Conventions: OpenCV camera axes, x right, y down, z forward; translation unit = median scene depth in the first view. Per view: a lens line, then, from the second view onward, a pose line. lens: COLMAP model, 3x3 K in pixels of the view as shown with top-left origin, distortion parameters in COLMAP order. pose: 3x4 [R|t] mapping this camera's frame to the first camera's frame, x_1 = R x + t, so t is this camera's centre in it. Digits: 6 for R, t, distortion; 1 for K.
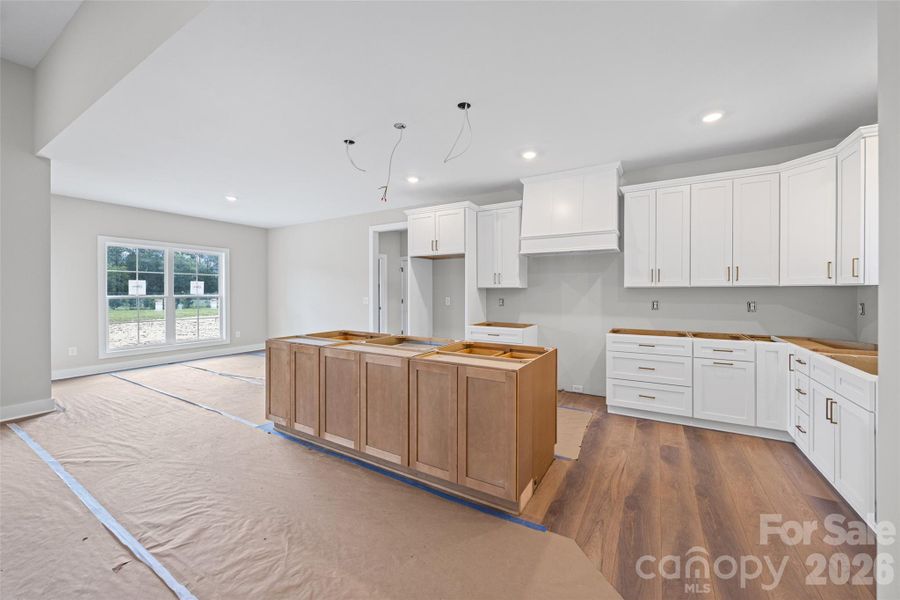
lens RADIAL K [[342.3, 0, 451.1], [0, 342.3, 298.3], [0, 0, 1]] dist [-0.000299, -0.000057]
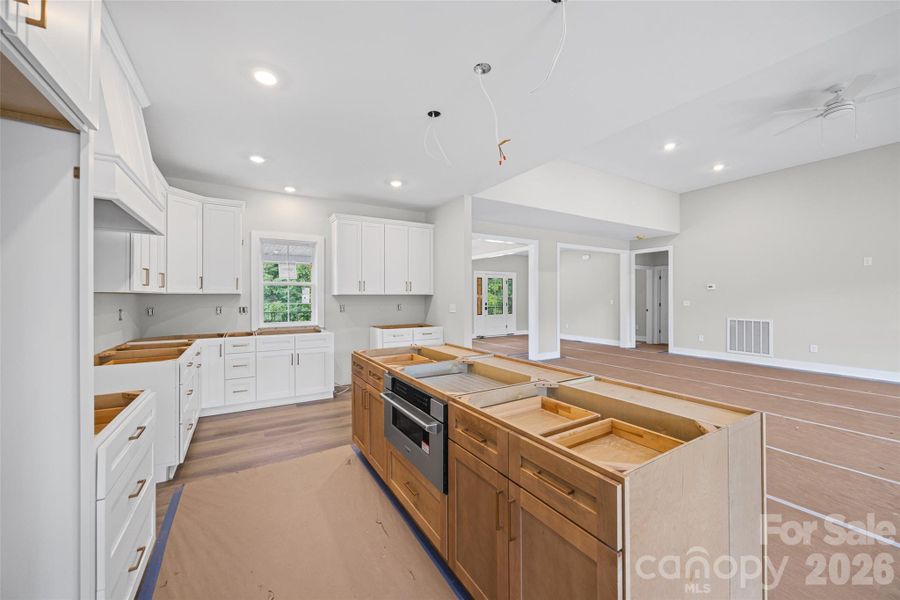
lens RADIAL K [[342.3, 0, 451.1], [0, 342.3, 298.3], [0, 0, 1]] dist [-0.000299, -0.000057]
pose [[-0.886005, -0.001873, 0.463671, -0.455244], [0.011725, 0.999582, 0.026443, -0.041316], [-0.463527, 0.028865, -0.885613, 1.835525]]
